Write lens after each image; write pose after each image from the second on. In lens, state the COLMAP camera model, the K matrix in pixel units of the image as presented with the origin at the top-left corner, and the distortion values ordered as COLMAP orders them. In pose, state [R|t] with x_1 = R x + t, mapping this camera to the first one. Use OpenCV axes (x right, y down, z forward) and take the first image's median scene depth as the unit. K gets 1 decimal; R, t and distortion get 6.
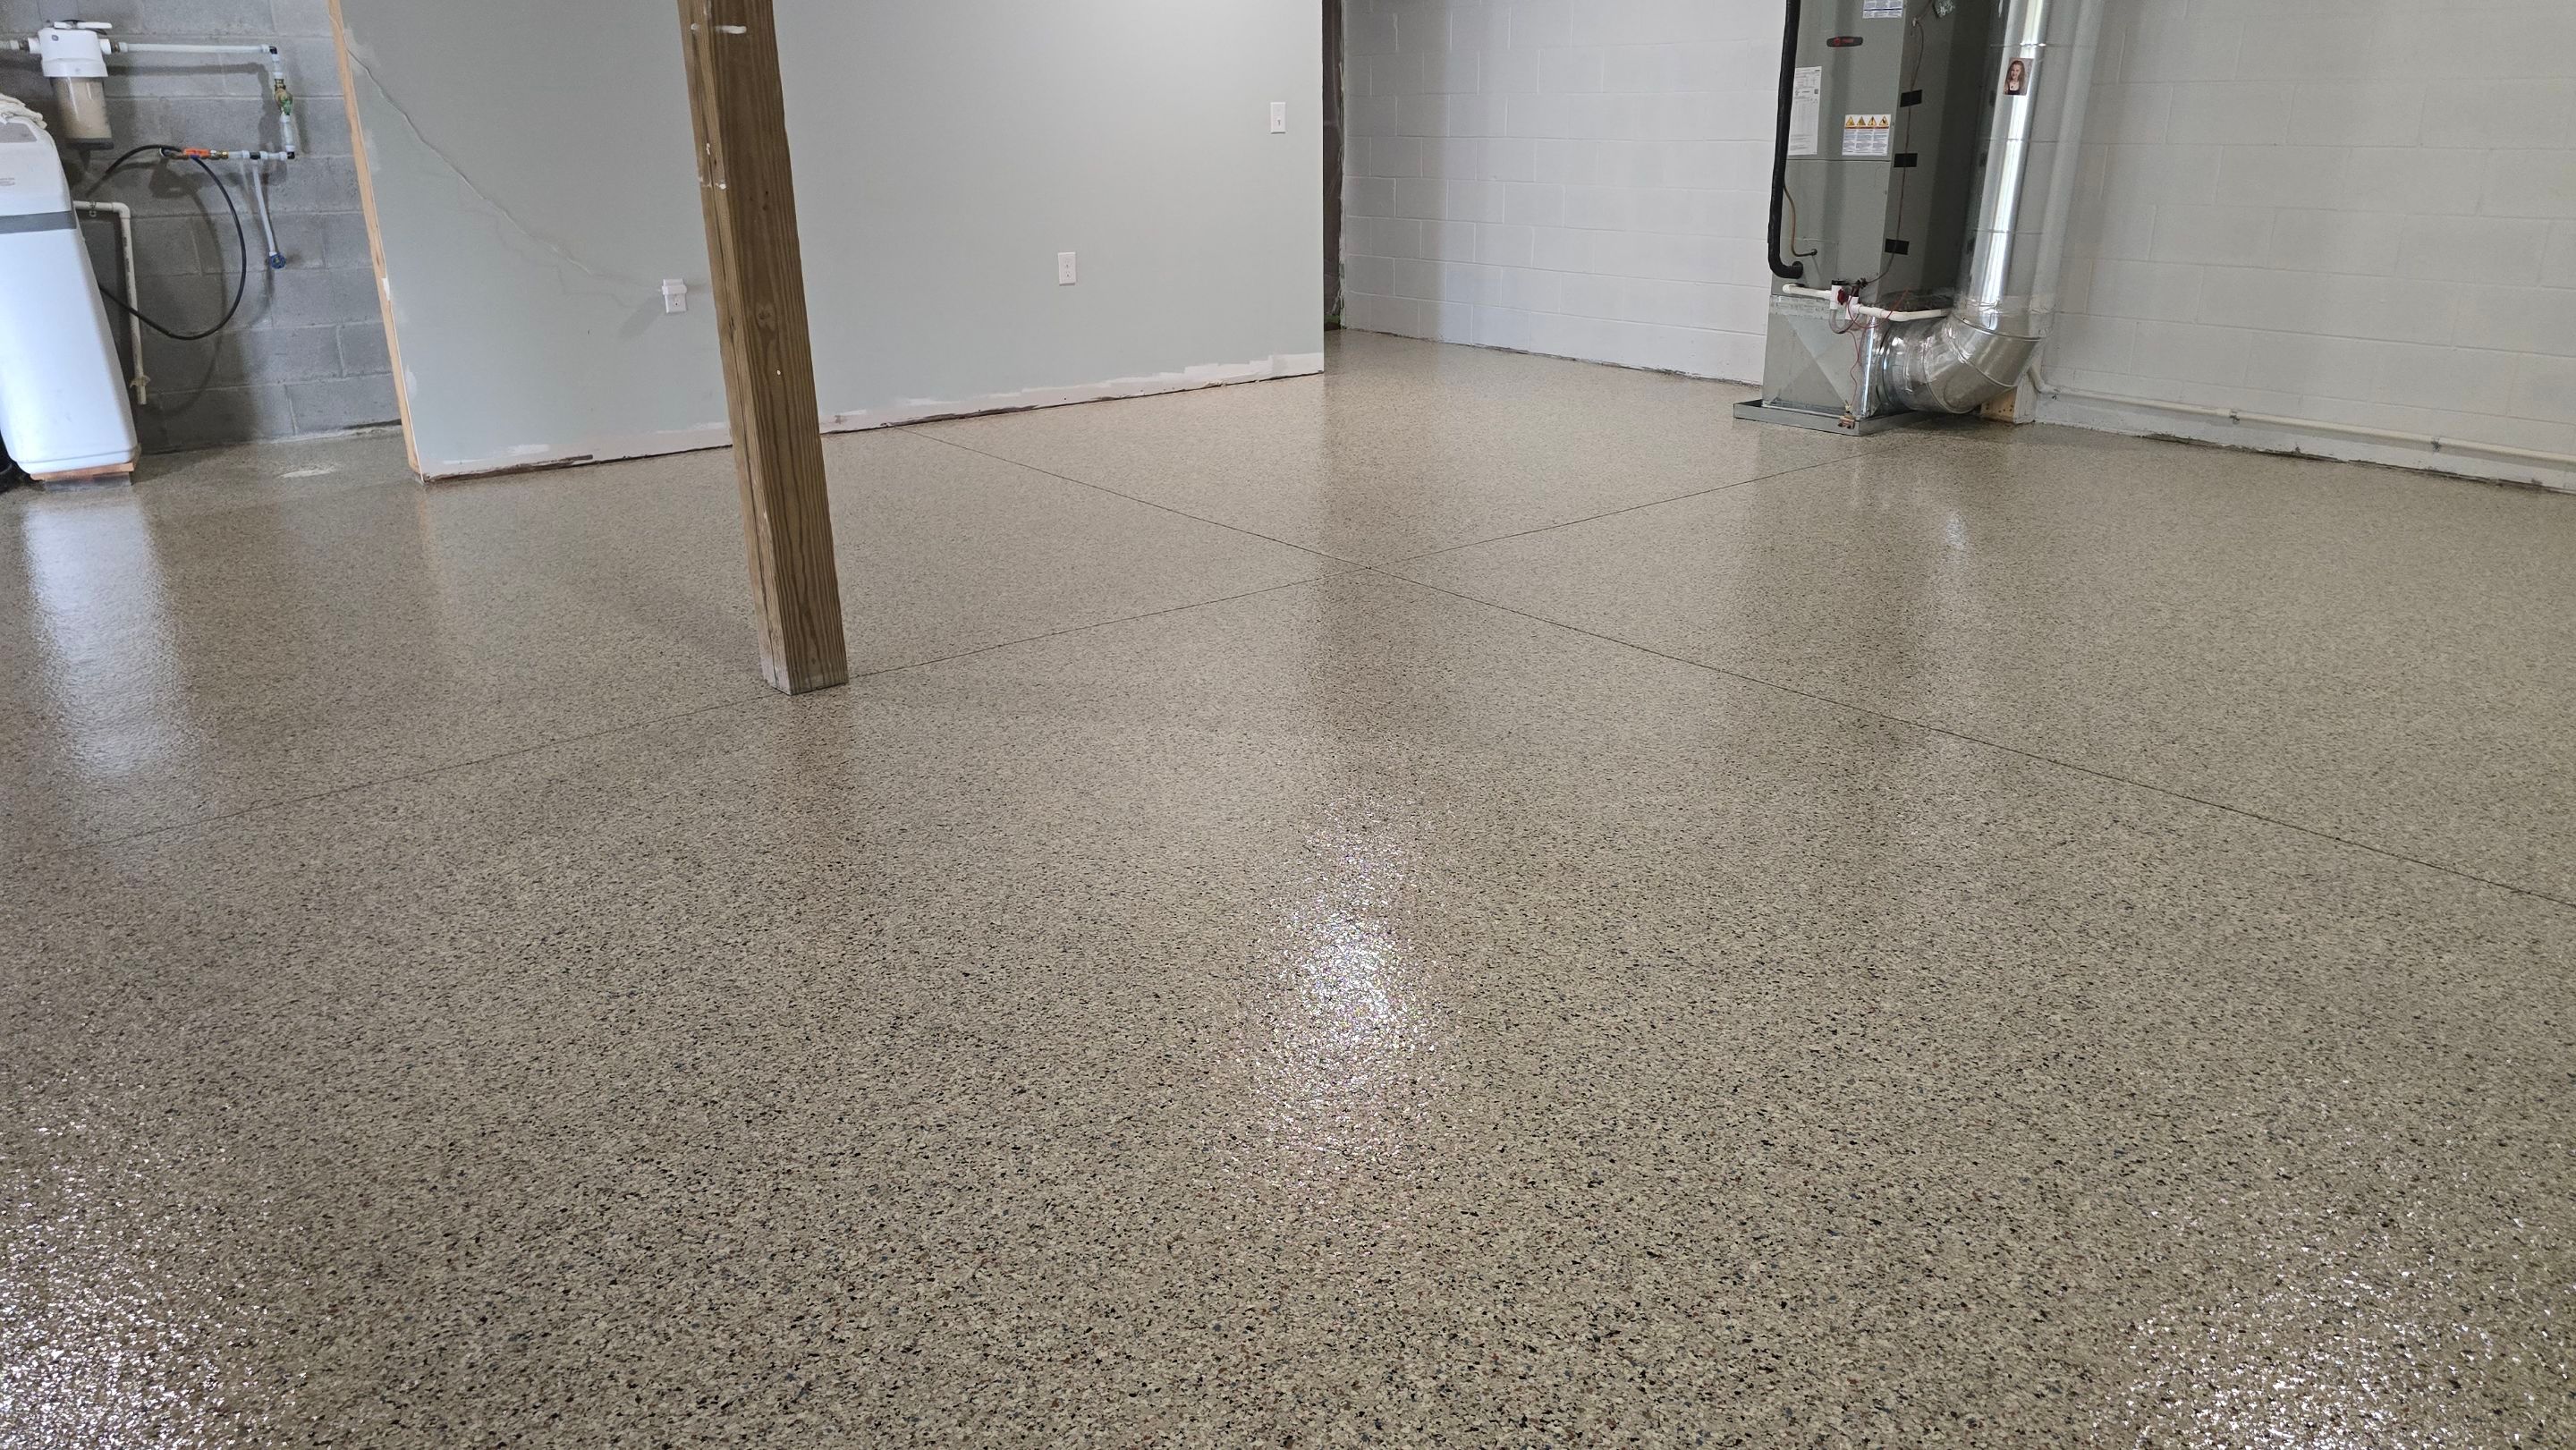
lens RADIAL K [[1738.3, 0, 1286.2], [0, 1738.3, 726.4], [0, 0, 1]] dist [0.042507, -0.028205]
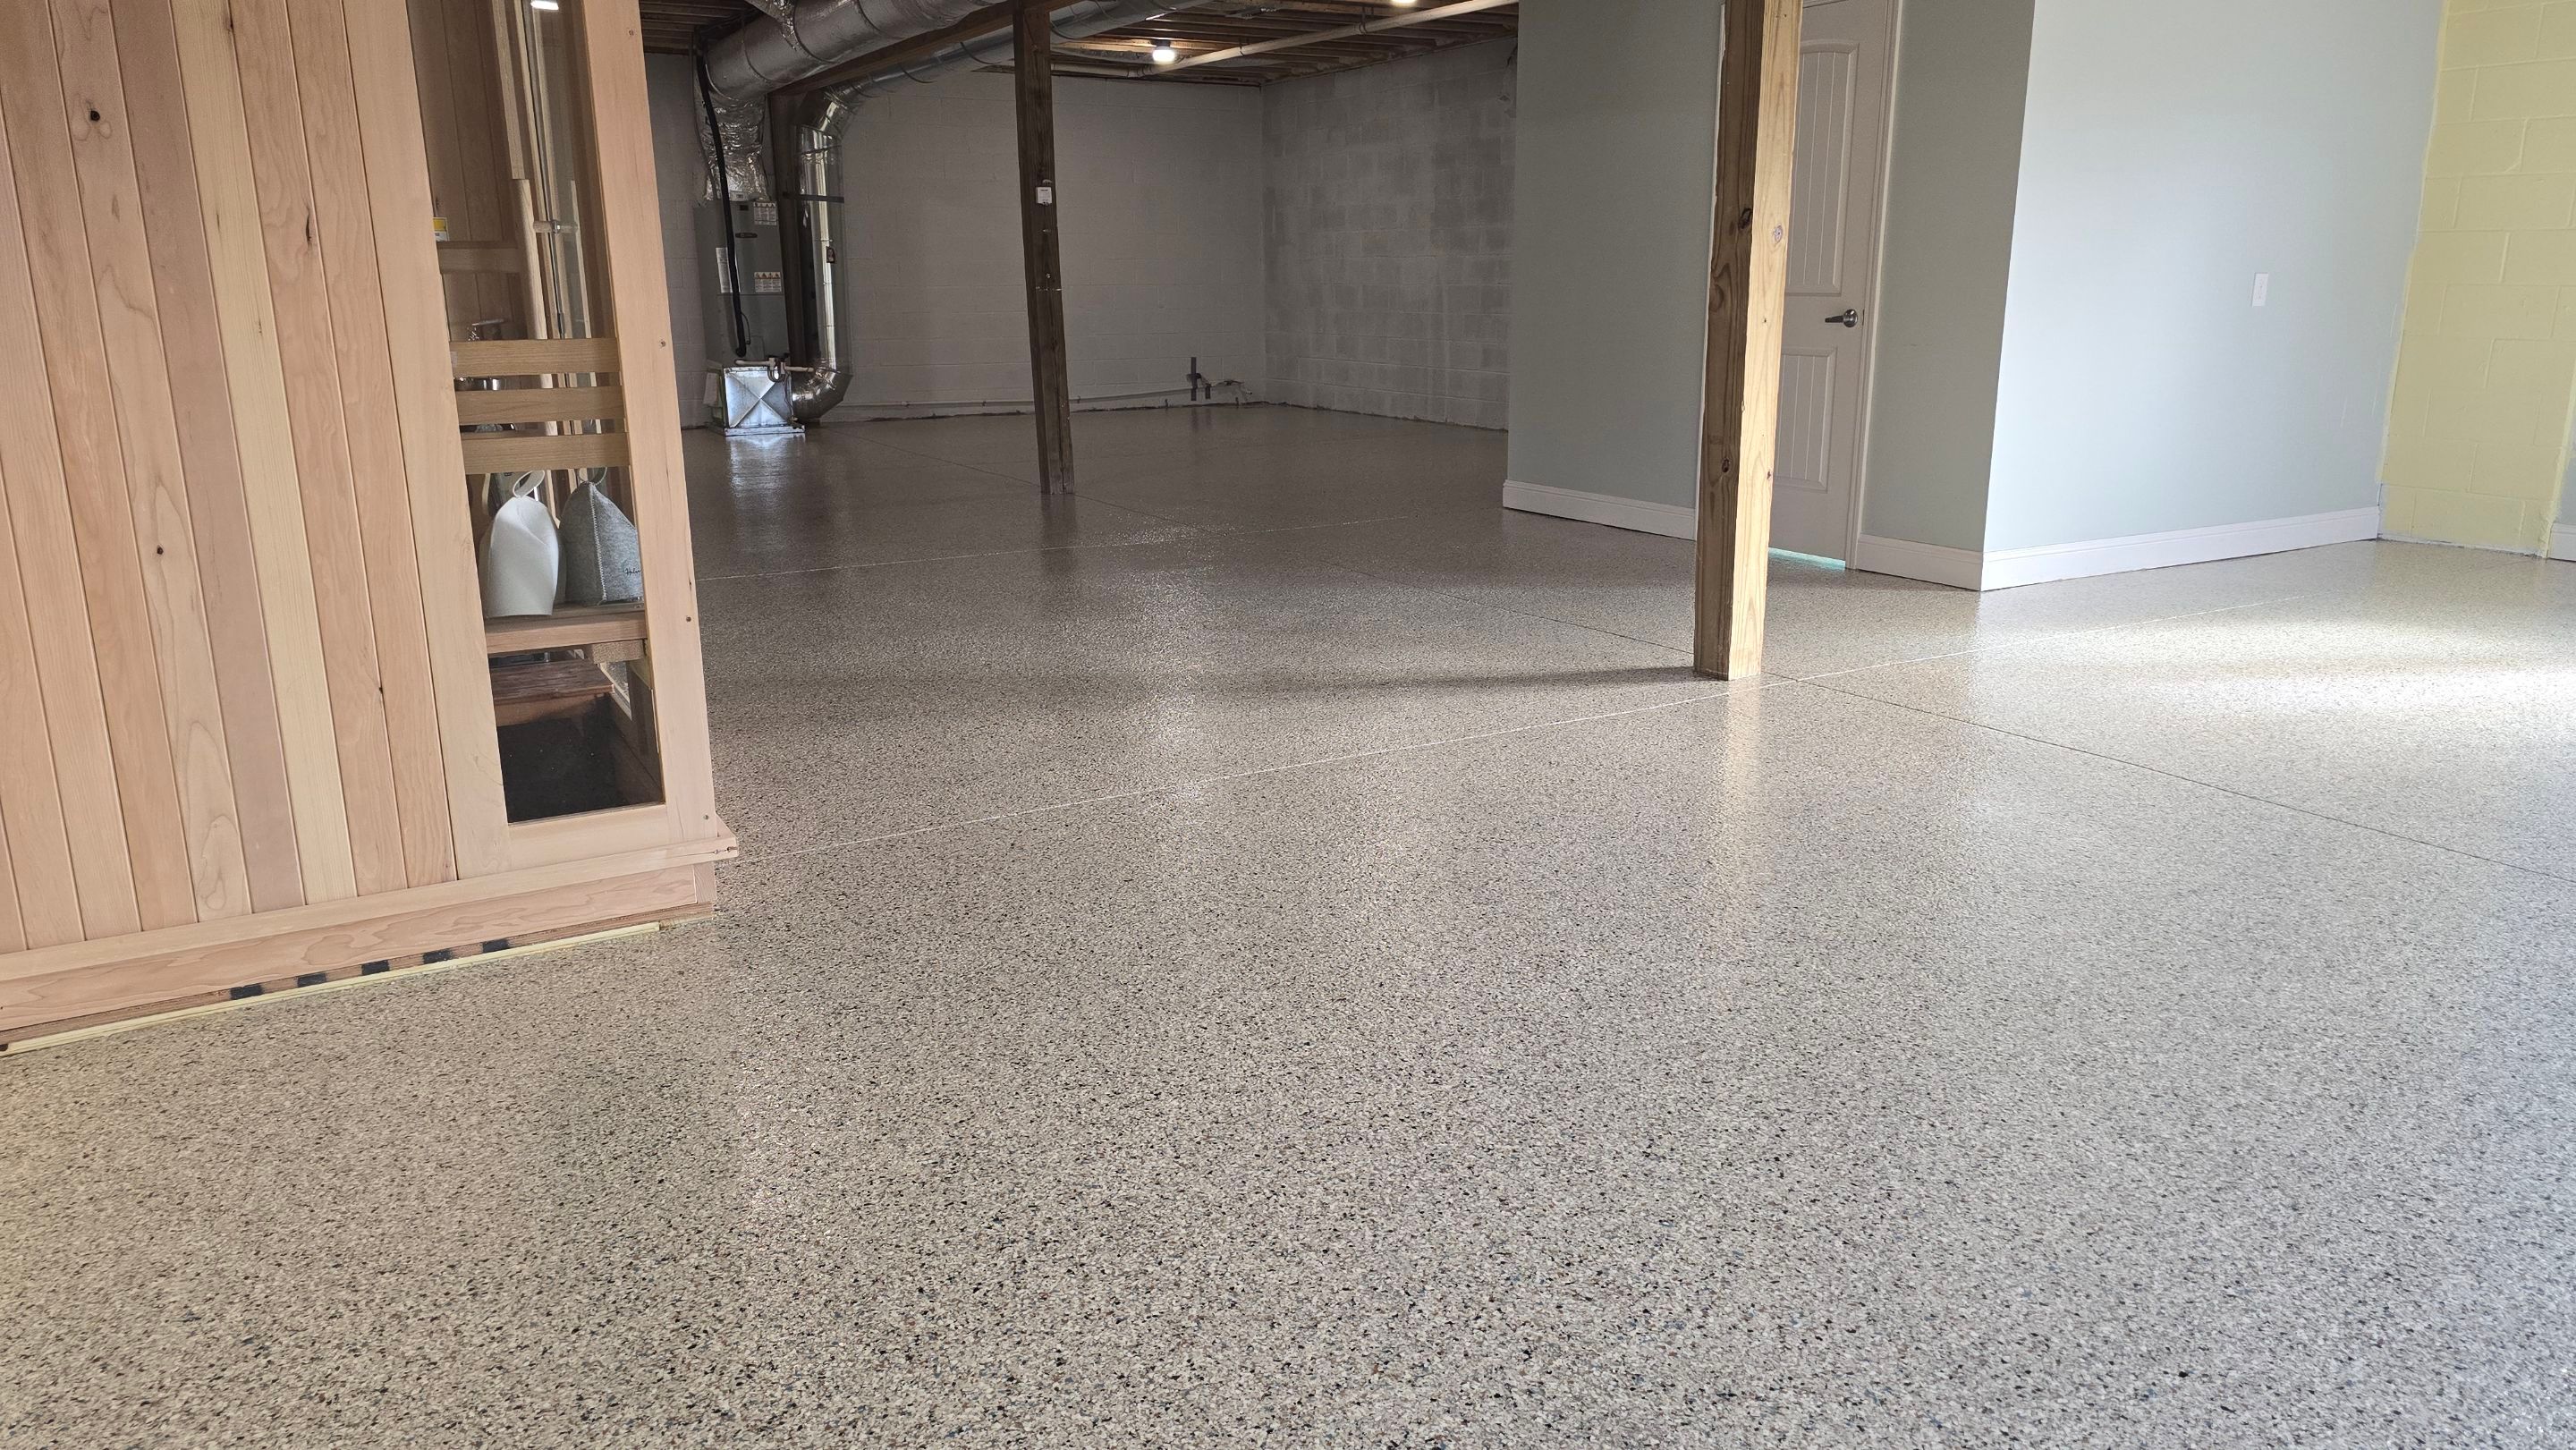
lens RADIAL K [[1738.3, 0, 1333.7], [0, 1738.3, 716.2], [0, 0, 1]] dist [0.042507, -0.028205]
pose [[0.126233, -0.238699, 0.962854, -1.605007], [0.334634, 0.923973, 0.185189, -0.037581], [-0.933855, 0.298826, 0.196512, 0.164832]]
